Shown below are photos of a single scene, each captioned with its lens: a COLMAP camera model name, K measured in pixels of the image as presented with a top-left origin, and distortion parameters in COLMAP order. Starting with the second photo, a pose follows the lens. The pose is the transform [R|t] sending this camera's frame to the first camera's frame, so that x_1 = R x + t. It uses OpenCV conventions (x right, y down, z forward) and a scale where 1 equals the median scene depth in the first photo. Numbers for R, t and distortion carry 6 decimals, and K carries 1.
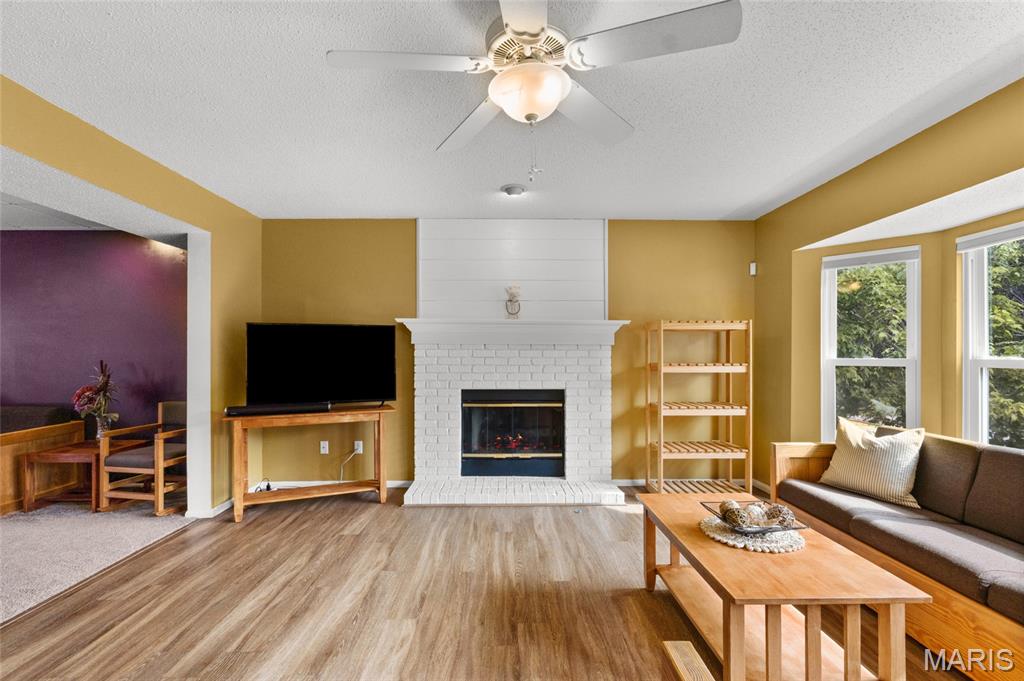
lens RADIAL K [[458.5, 0, 512.4], [0, 458.5, 351.2], [0, 0, 1]] dist [-0.002872, -0.000793]
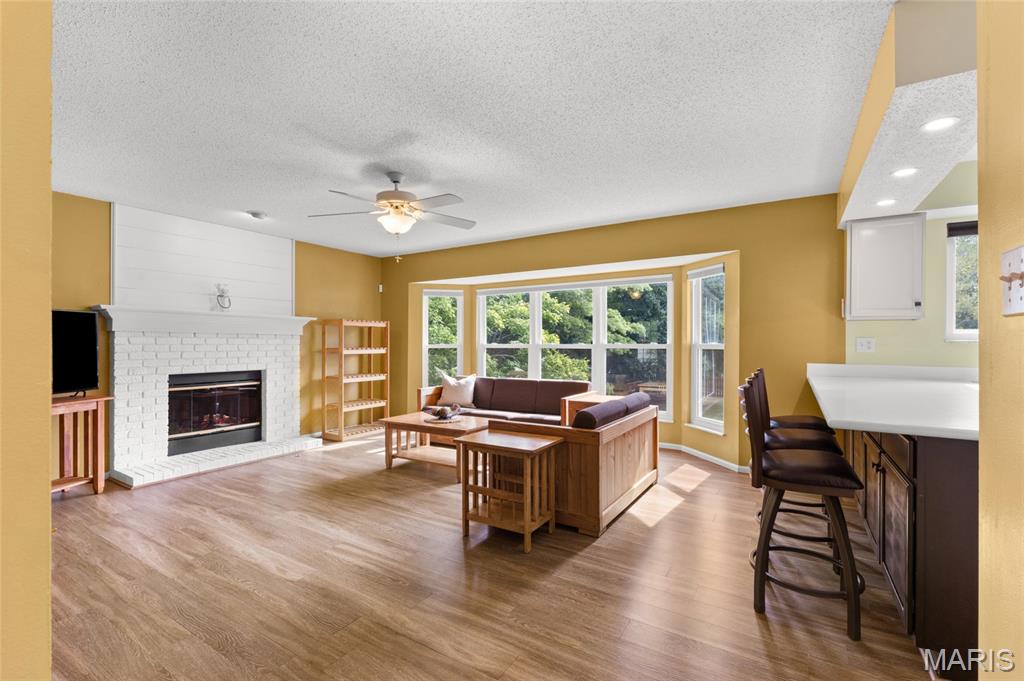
lens RADIAL K [[458.5, 0, 510.9], [0, 458.5, 339.5], [0, 0, 1]] dist [-0.002872, -0.000793]
pose [[0.543035, 0.006298, 0.839687, -0.580521], [-0.005529, 0.999977, -0.003925, 0.001325], [-0.839692, -0.002511, 0.543057, -0.248711]]
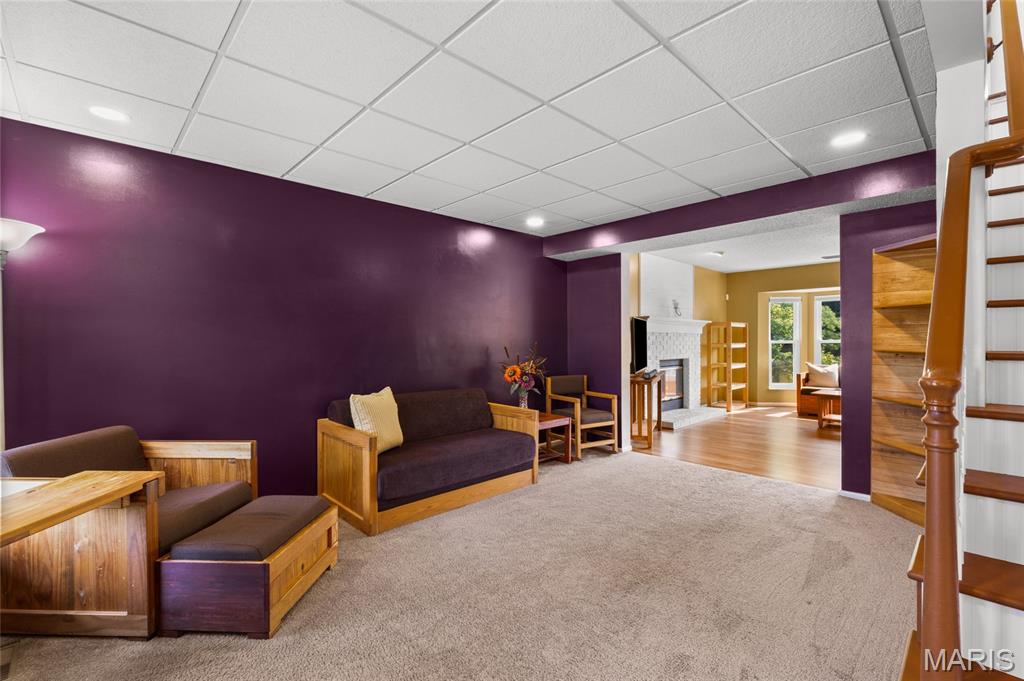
lens RADIAL K [[458.5, 0, 509.7], [0, 458.5, 340.0], [0, 0, 1]] dist [-0.002872, -0.000793]
pose [[0.737505, -0.001399, 0.675340, -1.623714], [-0.003234, 0.999979, 0.005604, 0.004116], [-0.675334, -0.006317, 0.737485, 0.153014]]
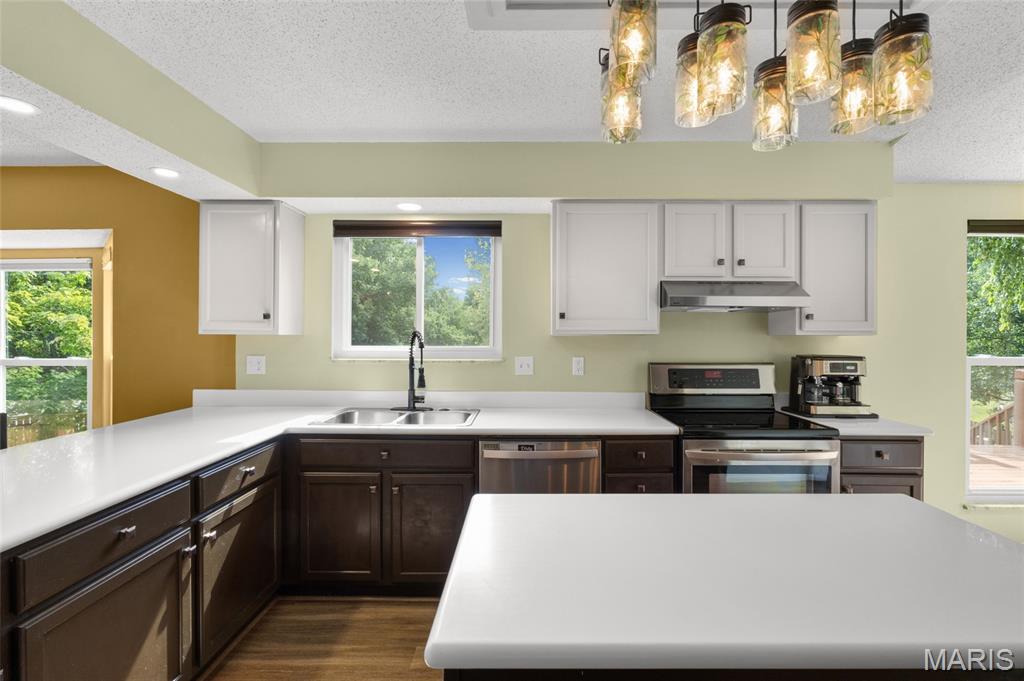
lens RADIAL K [[458.5, 0, 520.3], [0, 458.5, 336.4], [0, 0, 1]] dist [-0.002872, -0.000793]
pose [[0.025008, -0.002111, 0.999685, -0.135860], [-0.006420, 0.999977, 0.002272, -0.044415], [-0.999667, -0.006475, 0.024994, -0.788467]]
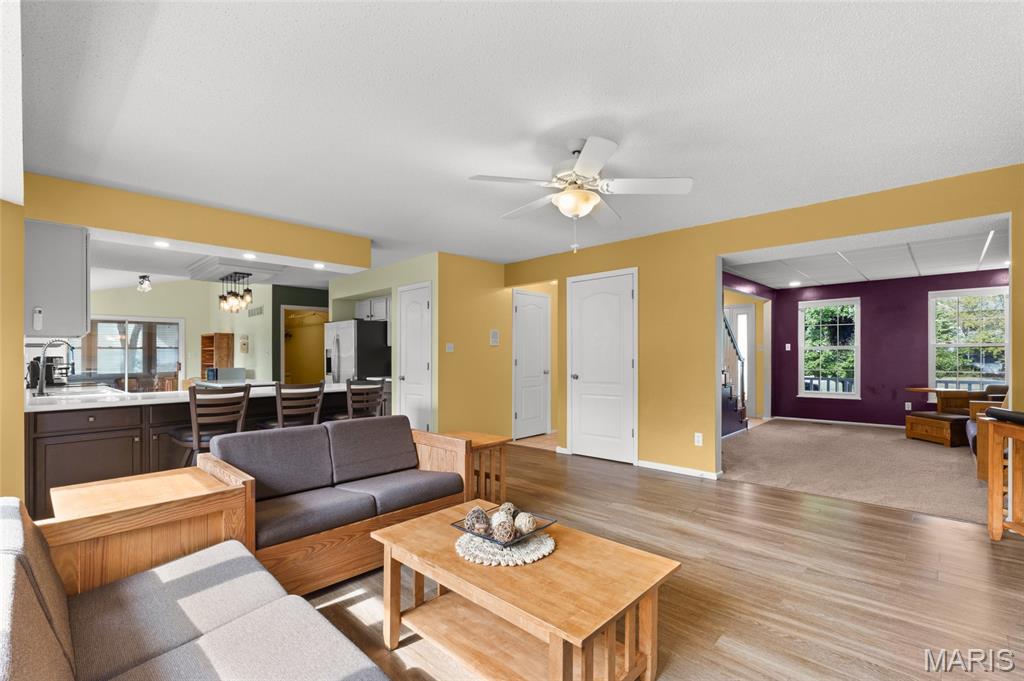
lens RADIAL K [[458.5, 0, 514.9], [0, 458.5, 349.9], [0, 0, 1]] dist [-0.002872, -0.000793]
pose [[-0.692916, 0.001283, -0.721017, 0.554490], [0.013454, 0.999847, -0.011151, 0.004096], [0.720892, -0.017427, -0.692828, 0.784872]]
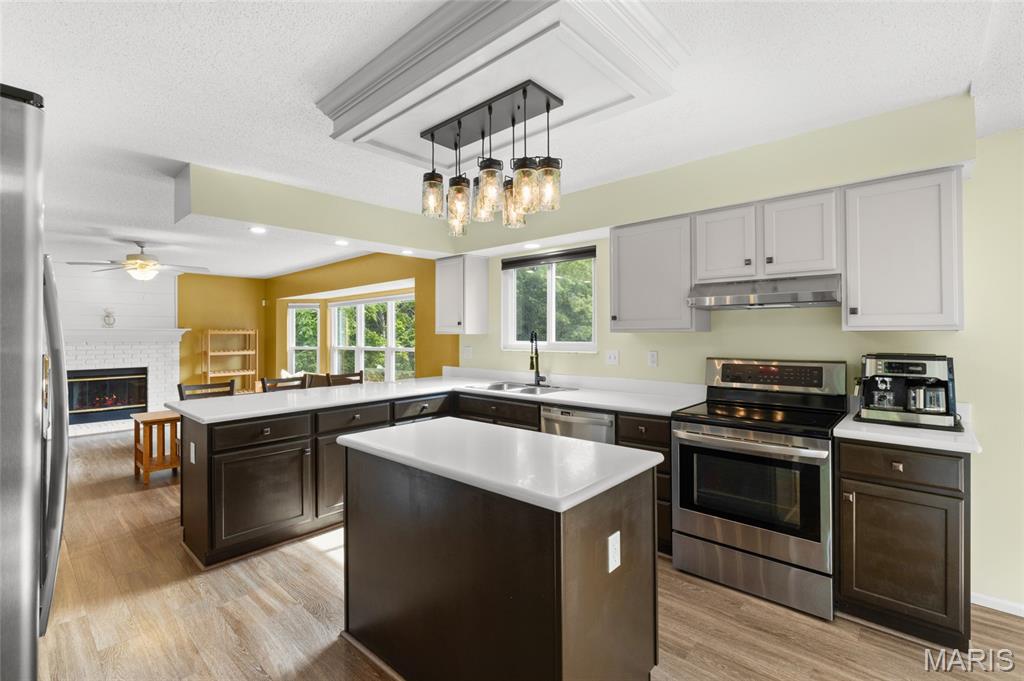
lens RADIAL K [[458.5, 0, 514.8], [0, 458.5, 332.7], [0, 0, 1]] dist [-0.002872, -0.000793]
pose [[0.682598, -0.000357, 0.730794, -0.212138], [0.001791, 0.999998, -0.001184, -0.045120], [-0.730792, 0.002117, 0.682597, -1.261755]]
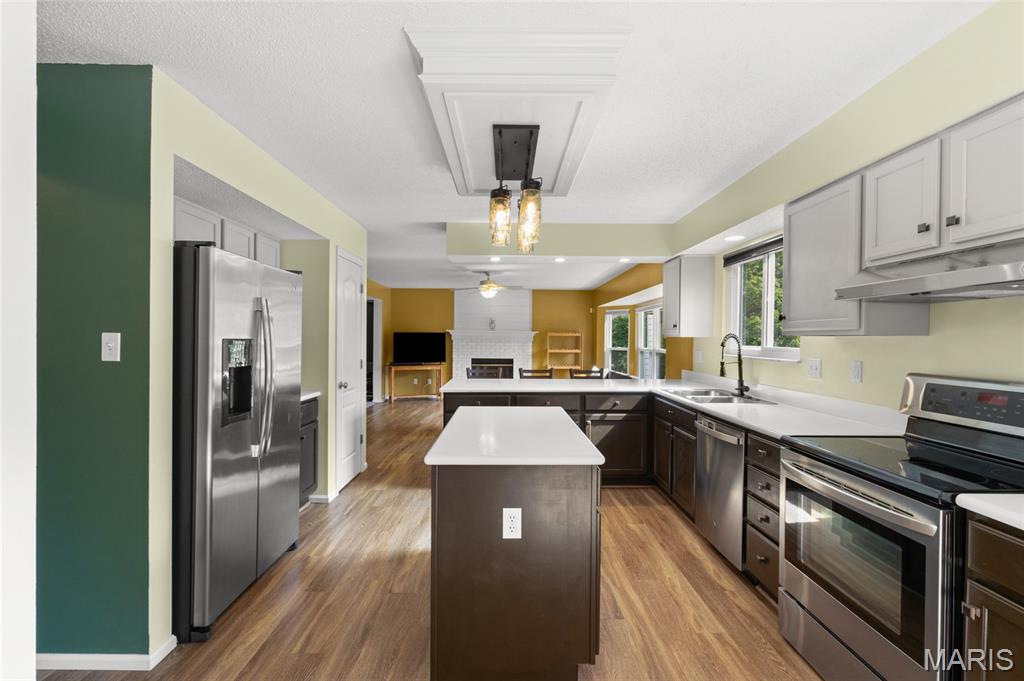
lens RADIAL K [[458.5, 0, 511.2], [0, 458.5, 341.3], [0, 0, 1]] dist [-0.002872, -0.000793]
pose [[0.999927, 0.009938, -0.006894, 0.122149], [-0.009854, 0.999878, 0.012094, -0.042039], [0.007013, -0.012026, 0.999903, -1.498298]]
